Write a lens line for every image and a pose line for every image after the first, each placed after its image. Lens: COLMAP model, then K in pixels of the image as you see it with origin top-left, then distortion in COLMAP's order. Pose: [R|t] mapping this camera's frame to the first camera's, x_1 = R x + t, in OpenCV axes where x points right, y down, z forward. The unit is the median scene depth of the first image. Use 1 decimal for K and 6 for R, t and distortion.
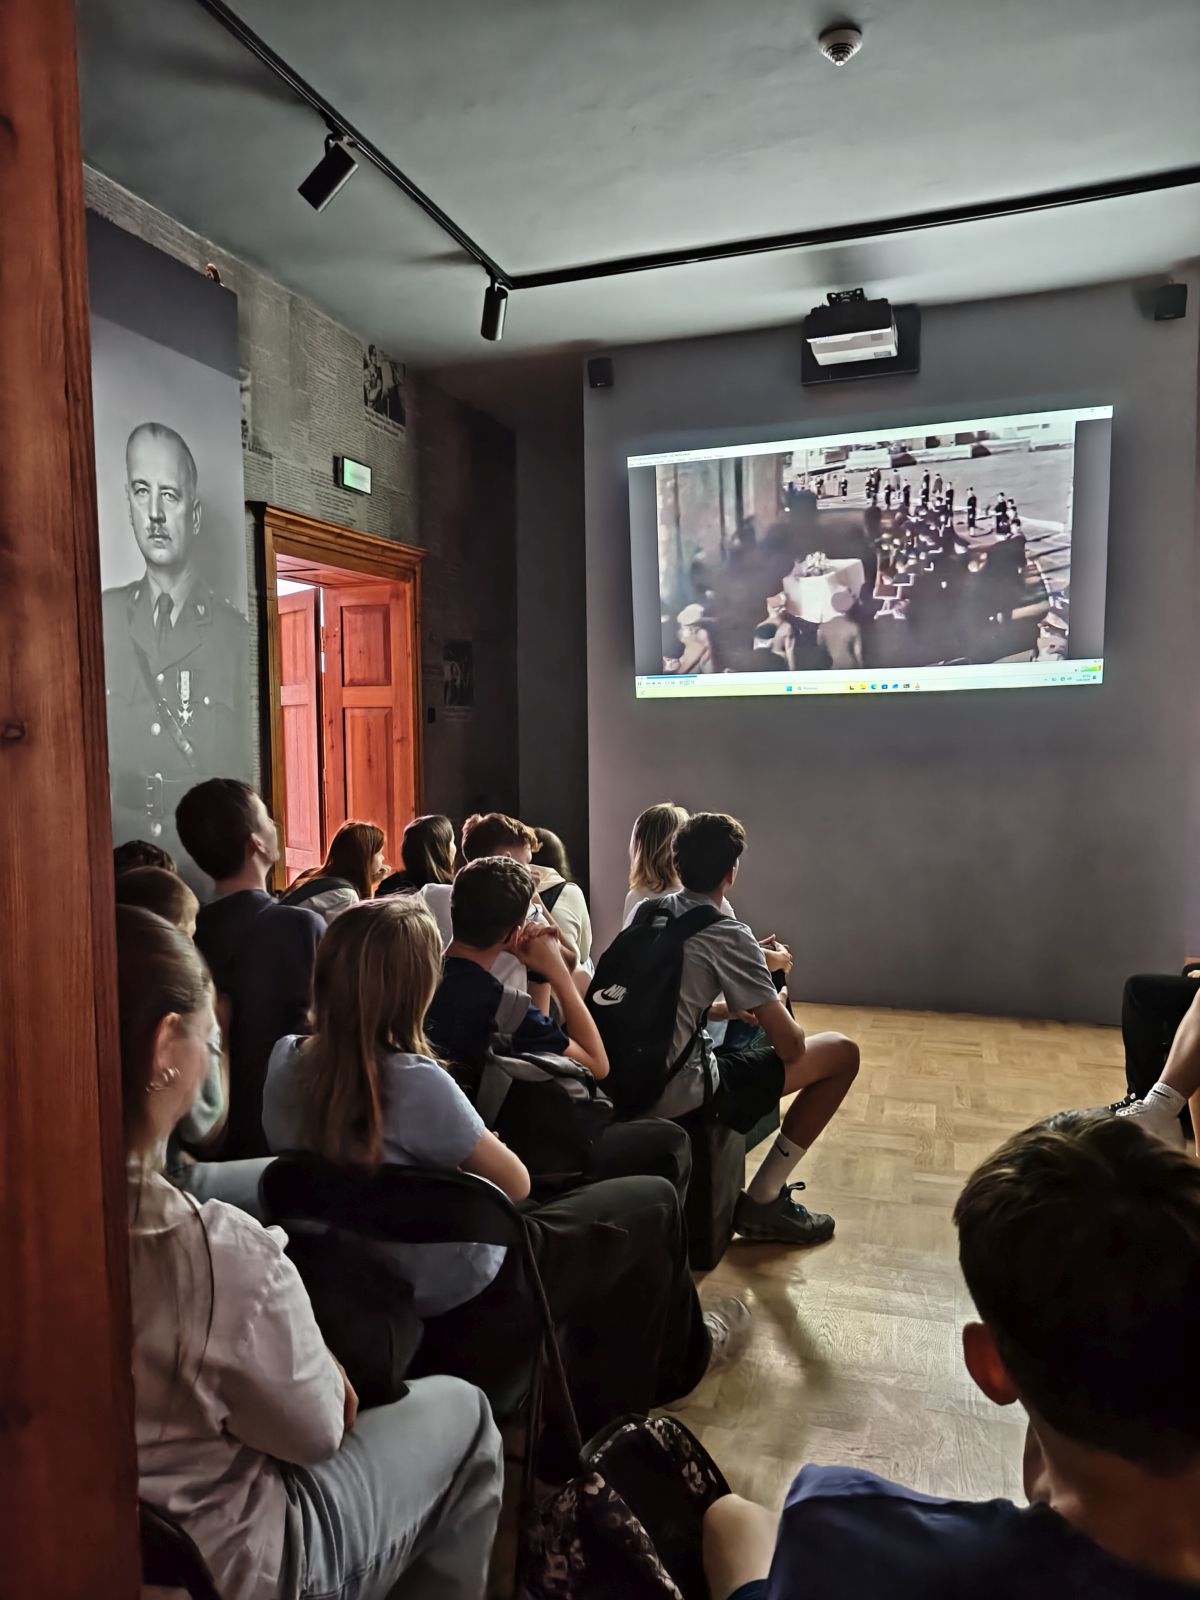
lens RADIAL K [[1072.0, 0, 600.0], [0, 1072.0, 800.0], [0, 0, 1]] dist [-0.031369, 0.001284]
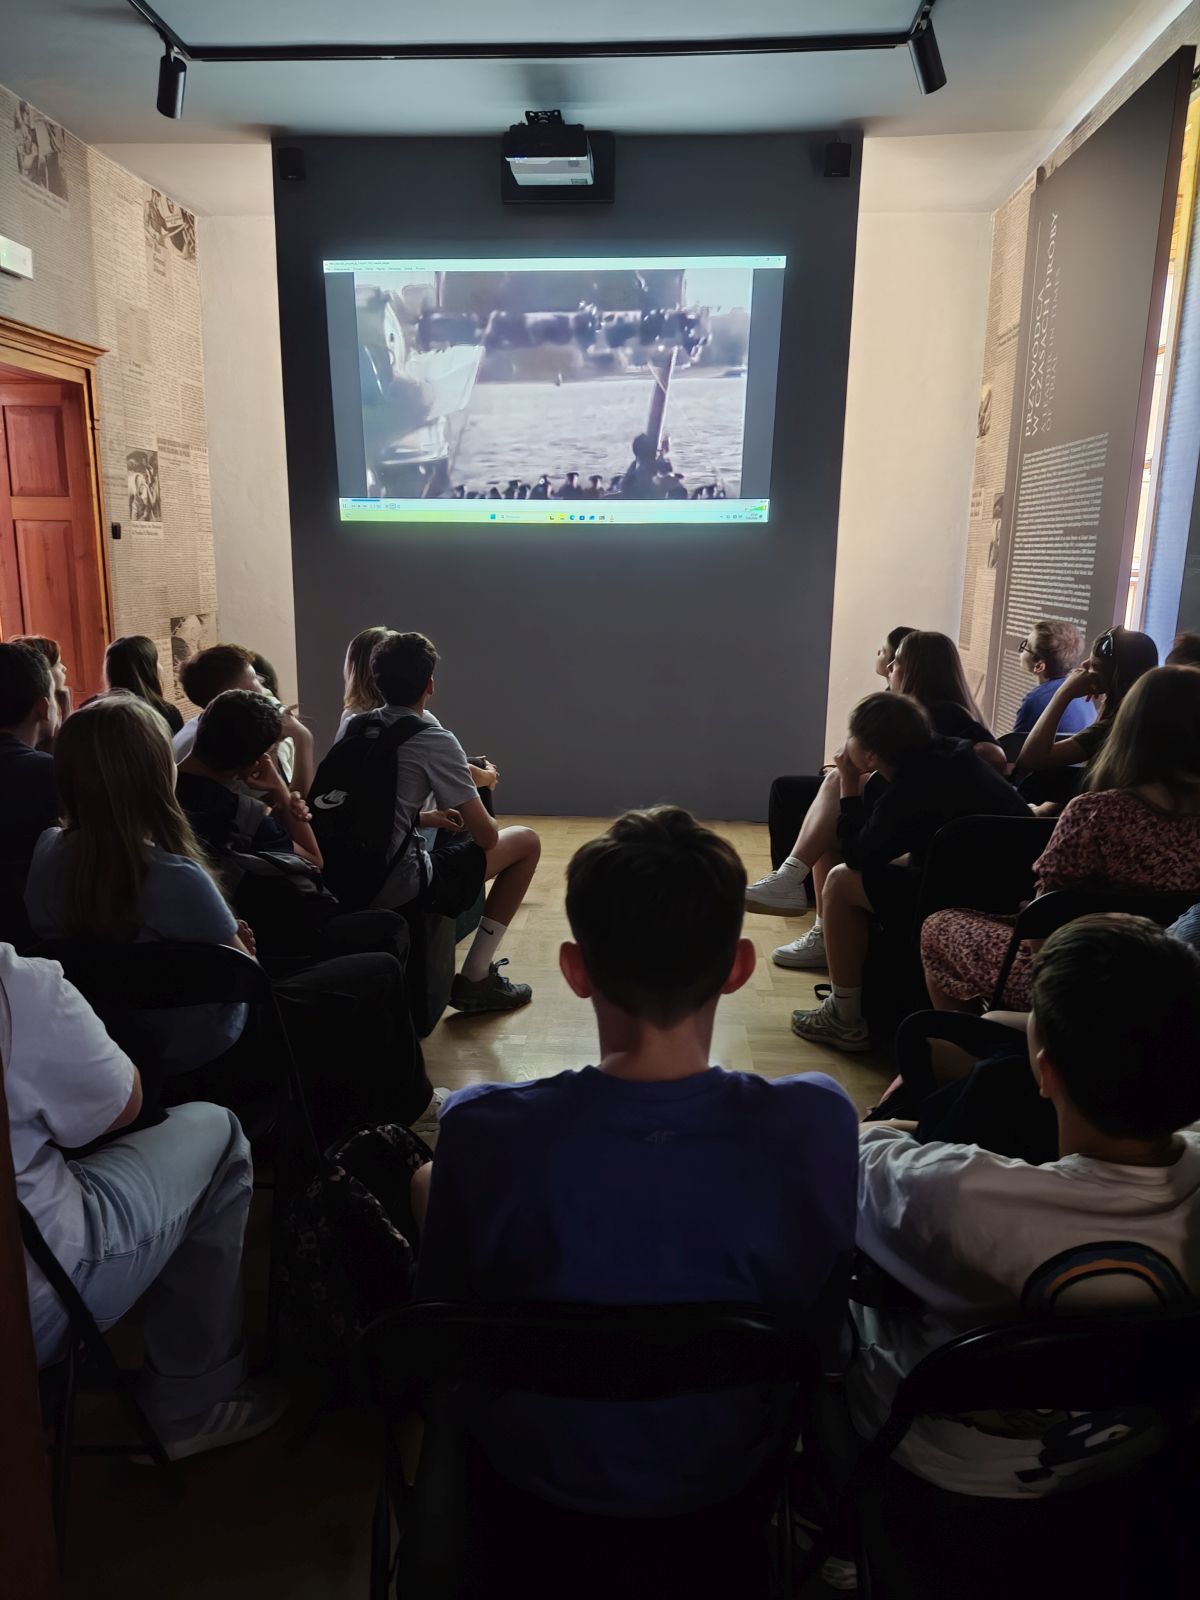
lens RADIAL K [[1106.4, 0, 609.7], [0, 1106.4, 808.3], [0, 0, 1]] dist [0.049379, -0.073737]
pose [[0.962955, -0.035654, 0.267293, -0.014234], [-0.007030, 0.987565, 0.157057, 0.006724], [-0.269569, -0.153118, 0.950730, -0.121600]]
